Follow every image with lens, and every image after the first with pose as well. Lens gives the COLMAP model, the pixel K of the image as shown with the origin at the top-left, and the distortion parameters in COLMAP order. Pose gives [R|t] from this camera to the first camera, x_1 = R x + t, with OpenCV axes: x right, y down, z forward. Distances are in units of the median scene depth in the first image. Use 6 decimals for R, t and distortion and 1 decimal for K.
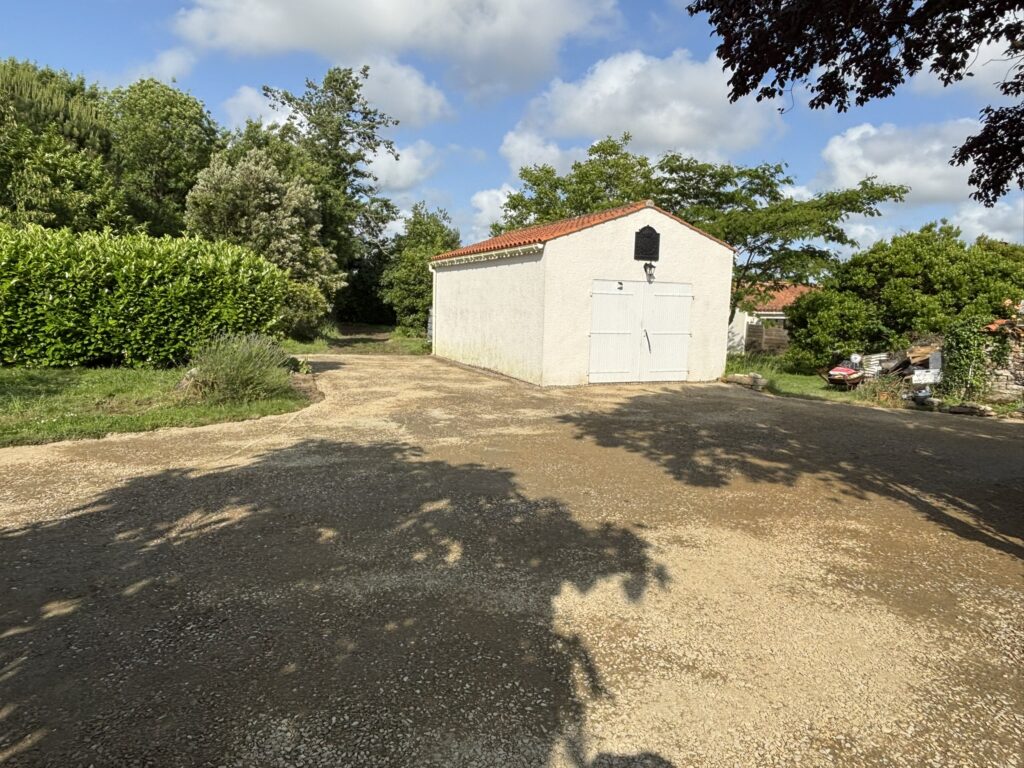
lens RADIAL K [[657.9, 0, 509.7], [0, 657.9, 388.5], [0, 0, 1]] dist [-0.022121, -0.001225]
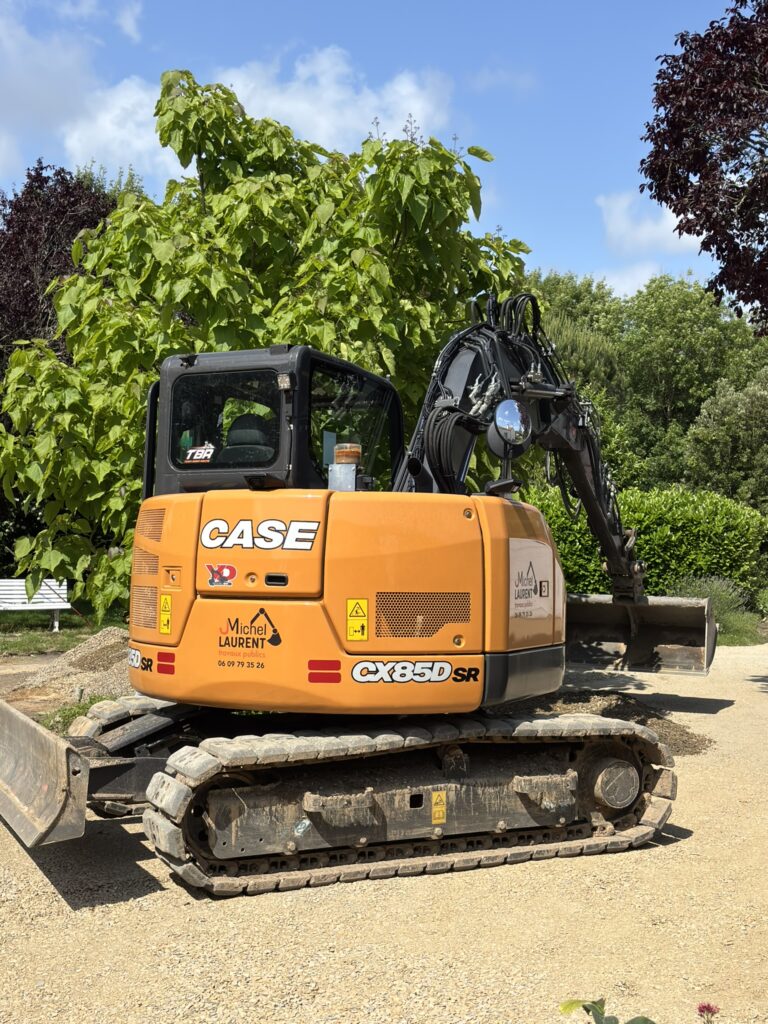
lens RADIAL K [[1221.2, 0, 383.3], [0, 1221.2, 512.6], [0, 0, 1]] dist [0.024119, 0.000000]
pose [[0.747538, -0.028006, -0.663628, 0.500167], [-0.074980, 0.989167, -0.126204, 0.099689], [0.659973, 0.144101, 0.737340, -0.816276]]
